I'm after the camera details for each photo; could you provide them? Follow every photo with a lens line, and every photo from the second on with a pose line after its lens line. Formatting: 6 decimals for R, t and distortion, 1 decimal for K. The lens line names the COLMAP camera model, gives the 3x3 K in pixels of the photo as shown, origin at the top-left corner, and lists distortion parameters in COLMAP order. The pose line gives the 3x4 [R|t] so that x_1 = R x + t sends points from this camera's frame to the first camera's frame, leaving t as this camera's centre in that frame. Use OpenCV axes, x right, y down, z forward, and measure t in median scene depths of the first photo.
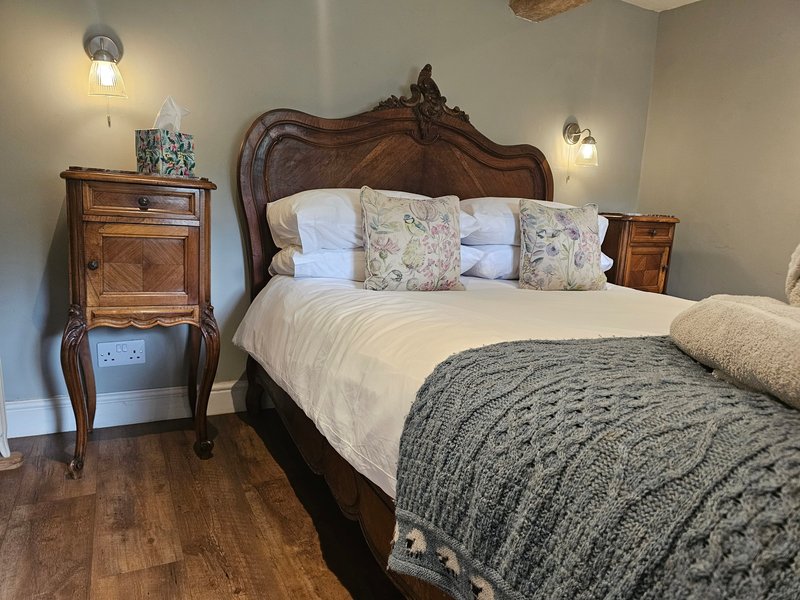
lens RADIAL K [[530.1, 0, 405.4], [0, 530.1, 306.3], [0, 0, 1]] dist [0.070912, -0.085376]
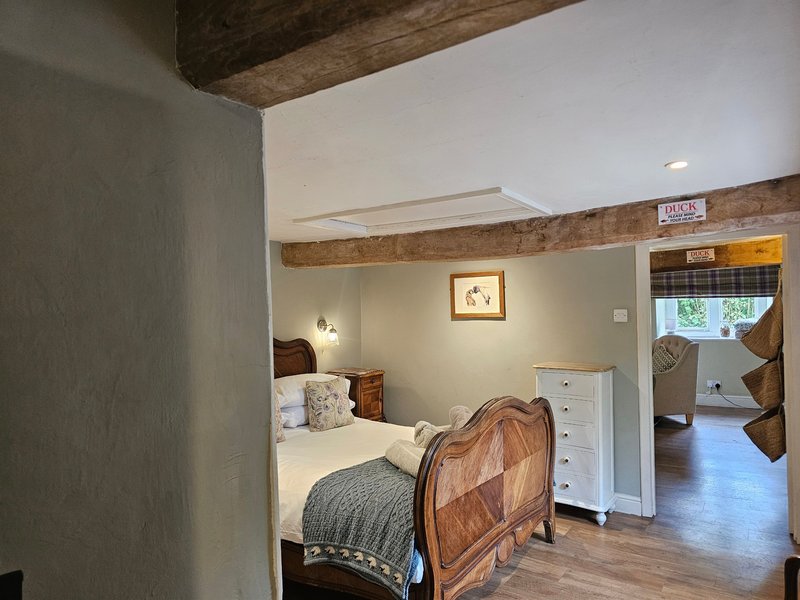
lens RADIAL K [[530.1, 0, 405.4], [0, 530.1, 306.3], [0, 0, 1]] dist [0.070912, -0.085376]
pose [[0.876136, -0.047798, 0.479688, -0.352995], [0.128813, 0.982102, -0.137412, -0.160360], [-0.464534, 0.182181, 0.866613, -0.793997]]
